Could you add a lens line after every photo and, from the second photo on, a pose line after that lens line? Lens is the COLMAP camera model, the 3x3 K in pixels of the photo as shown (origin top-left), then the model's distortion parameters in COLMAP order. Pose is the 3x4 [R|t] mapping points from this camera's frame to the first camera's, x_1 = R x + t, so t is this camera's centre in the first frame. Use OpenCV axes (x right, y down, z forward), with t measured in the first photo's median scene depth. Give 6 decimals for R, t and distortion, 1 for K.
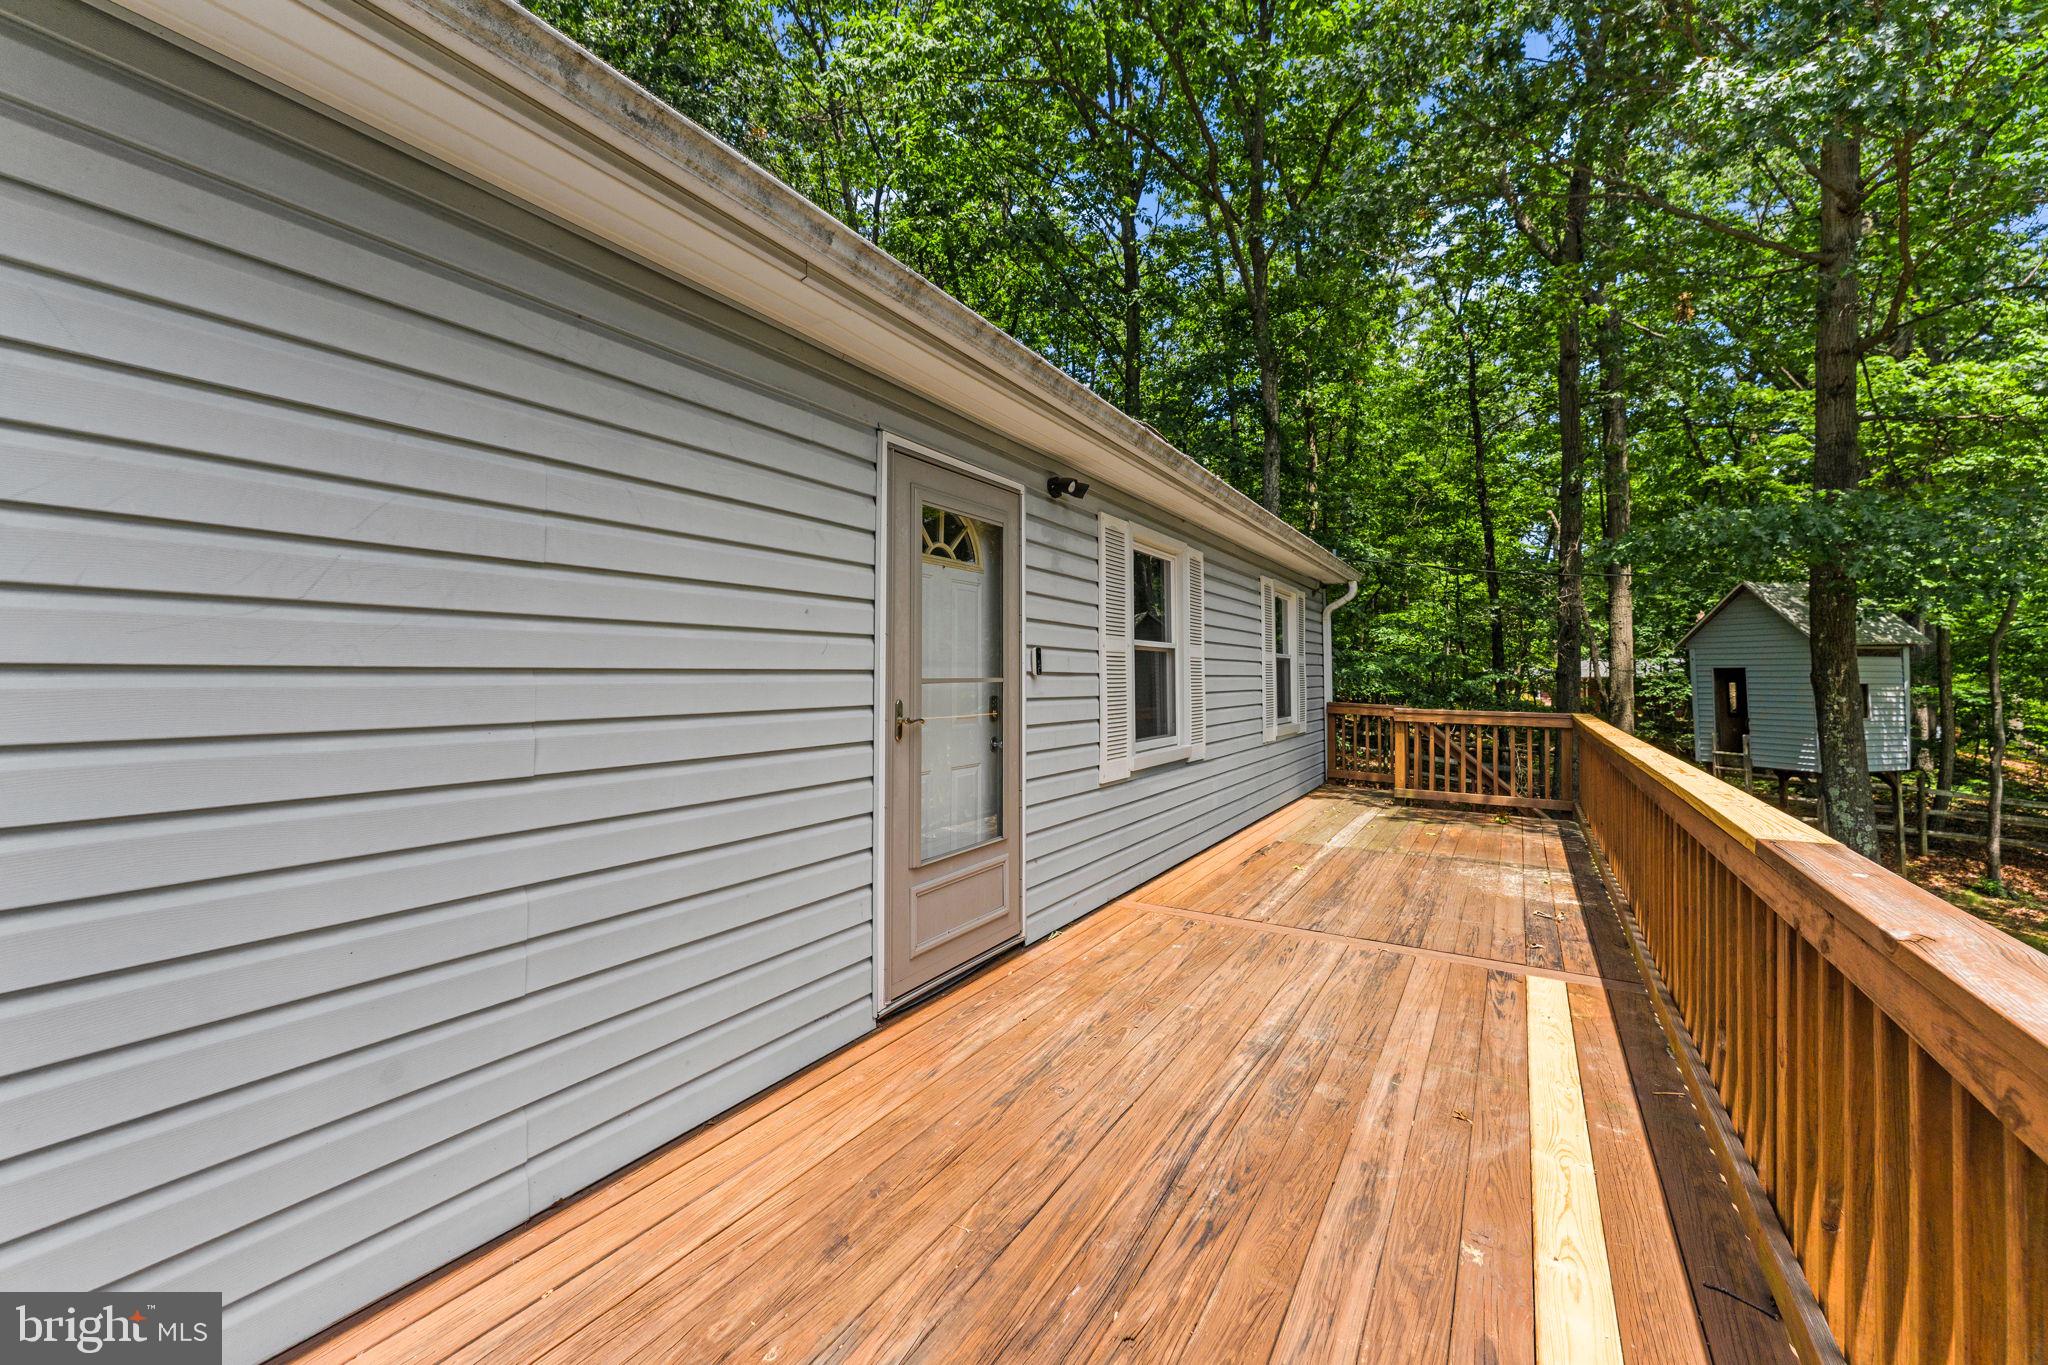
lens RADIAL K [[874.4, 0, 1041.6], [0, 874.4, 696.6], [0, 0, 1]] dist [-0.000135, -0.000145]
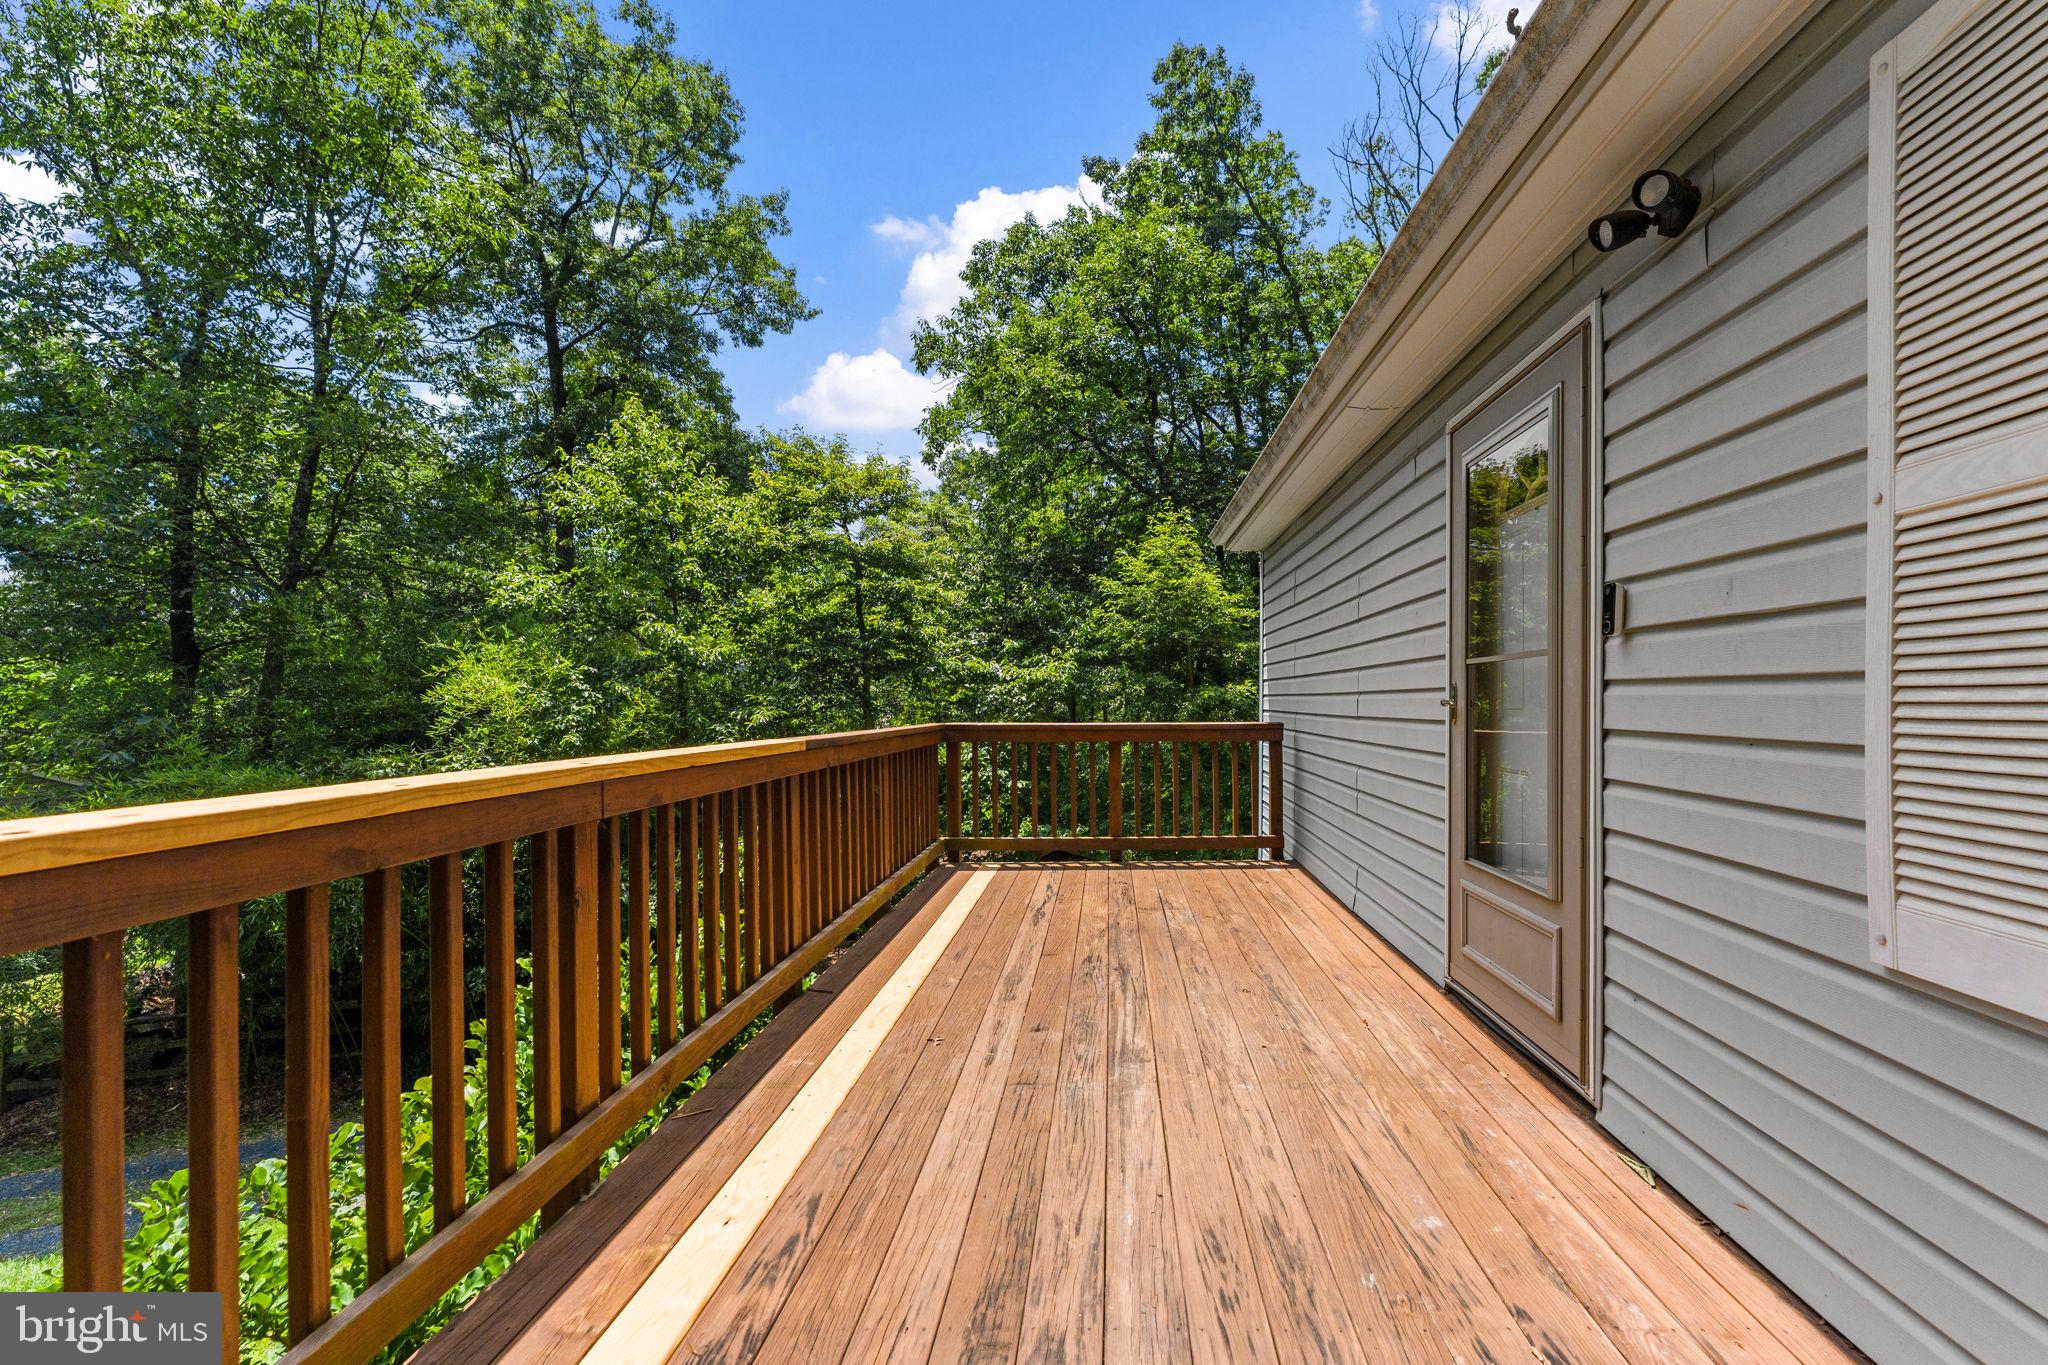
lens RADIAL K [[874.4, 0, 1041.6], [0, 874.4, 696.6], [0, 0, 1]] dist [-0.000135, -0.000145]
pose [[-0.912184, -0.020309, -0.409278, 0.687165], [-0.028898, 0.999473, 0.014811, 0.019199], [0.408761, 0.025338, -0.912290, 1.720506]]
